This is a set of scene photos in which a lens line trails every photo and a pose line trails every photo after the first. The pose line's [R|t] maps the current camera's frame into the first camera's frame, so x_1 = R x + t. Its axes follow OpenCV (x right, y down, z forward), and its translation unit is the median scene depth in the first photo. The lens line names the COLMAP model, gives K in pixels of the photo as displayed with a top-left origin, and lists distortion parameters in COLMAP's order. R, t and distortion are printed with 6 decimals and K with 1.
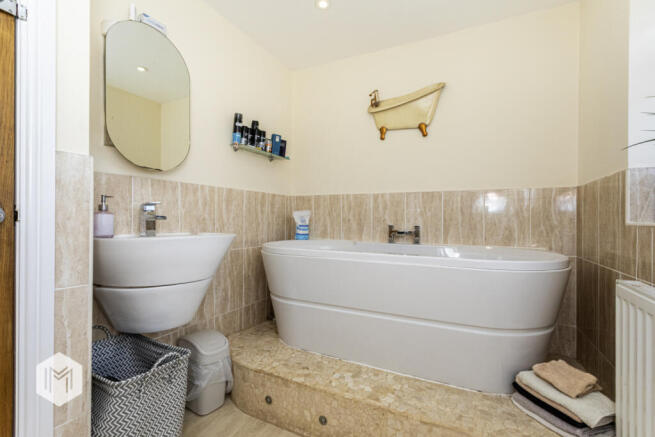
lens RADIAL K [[308.6, 0, 323.8], [0, 308.6, 218.0], [0, 0, 1]] dist [-0.003510, -0.000093]
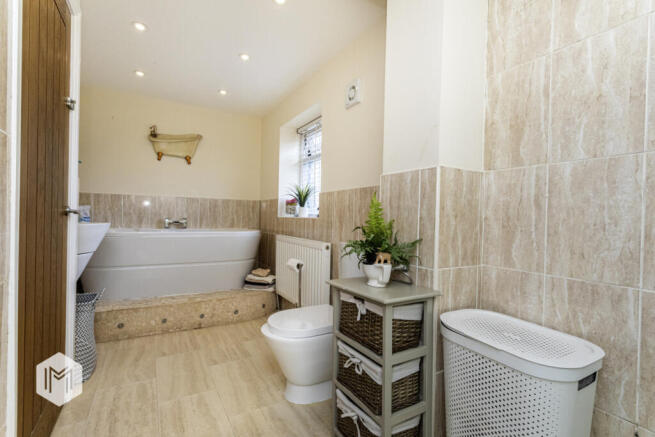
lens RADIAL K [[308.6, 0, 326.9], [0, 308.6, 218.8], [0, 0, 1]] dist [-0.003510, -0.000093]
pose [[0.547432, -0.000808, 0.836850, -0.677567], [-0.018230, 0.999751, 0.012891, -0.005038], [-0.836652, -0.022313, 0.547280, -0.554946]]
